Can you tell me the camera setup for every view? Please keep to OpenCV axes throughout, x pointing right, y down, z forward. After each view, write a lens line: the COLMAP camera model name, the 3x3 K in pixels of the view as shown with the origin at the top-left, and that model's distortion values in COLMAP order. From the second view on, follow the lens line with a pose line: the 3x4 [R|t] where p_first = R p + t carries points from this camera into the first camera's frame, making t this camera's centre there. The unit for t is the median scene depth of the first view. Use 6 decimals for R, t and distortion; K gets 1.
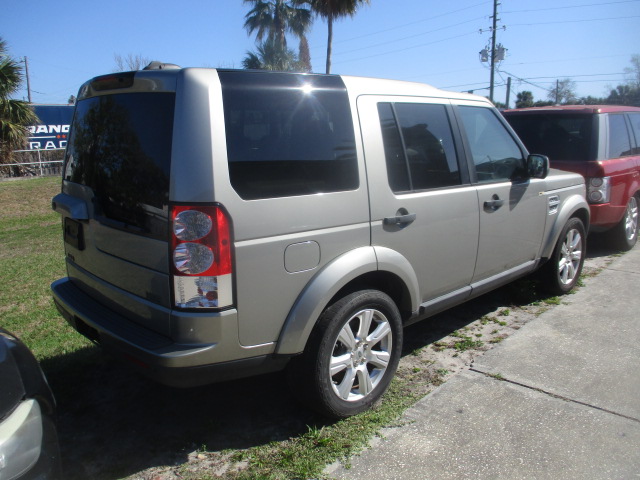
lens RADIAL K [[537.1, 0, 320.0], [0, 537.1, 240.0], [0, 0, 1]] dist [-0.027209, 0.012015]
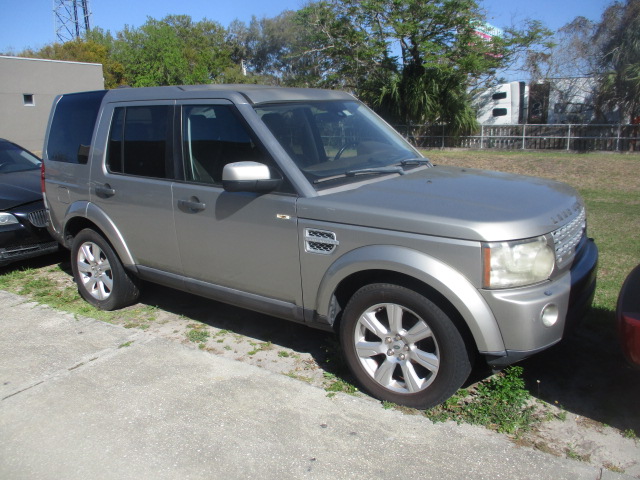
lens RADIAL K [[537.1, 0, 320.0], [0, 537.1, 240.0], [0, 0, 1]] dist [-0.027209, 0.012015]
pose [[0.166254, 0.239024, -0.956675, 1.235686], [-0.187820, 0.960092, 0.207238, -0.237009], [0.968031, 0.145229, 0.204512, 0.971218]]
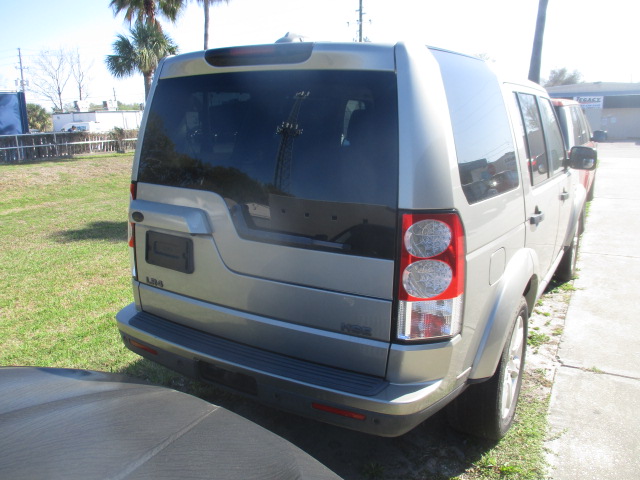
lens RADIAL K [[537.1, 0, 320.0], [0, 537.1, 240.0], [0, 0, 1]] dist [-0.027209, 0.012015]
pose [[0.965010, -0.051119, 0.257183, -0.346248], [0.046562, 0.998632, 0.023782, -0.029343], [-0.258047, -0.010975, 0.966070, 0.150193]]
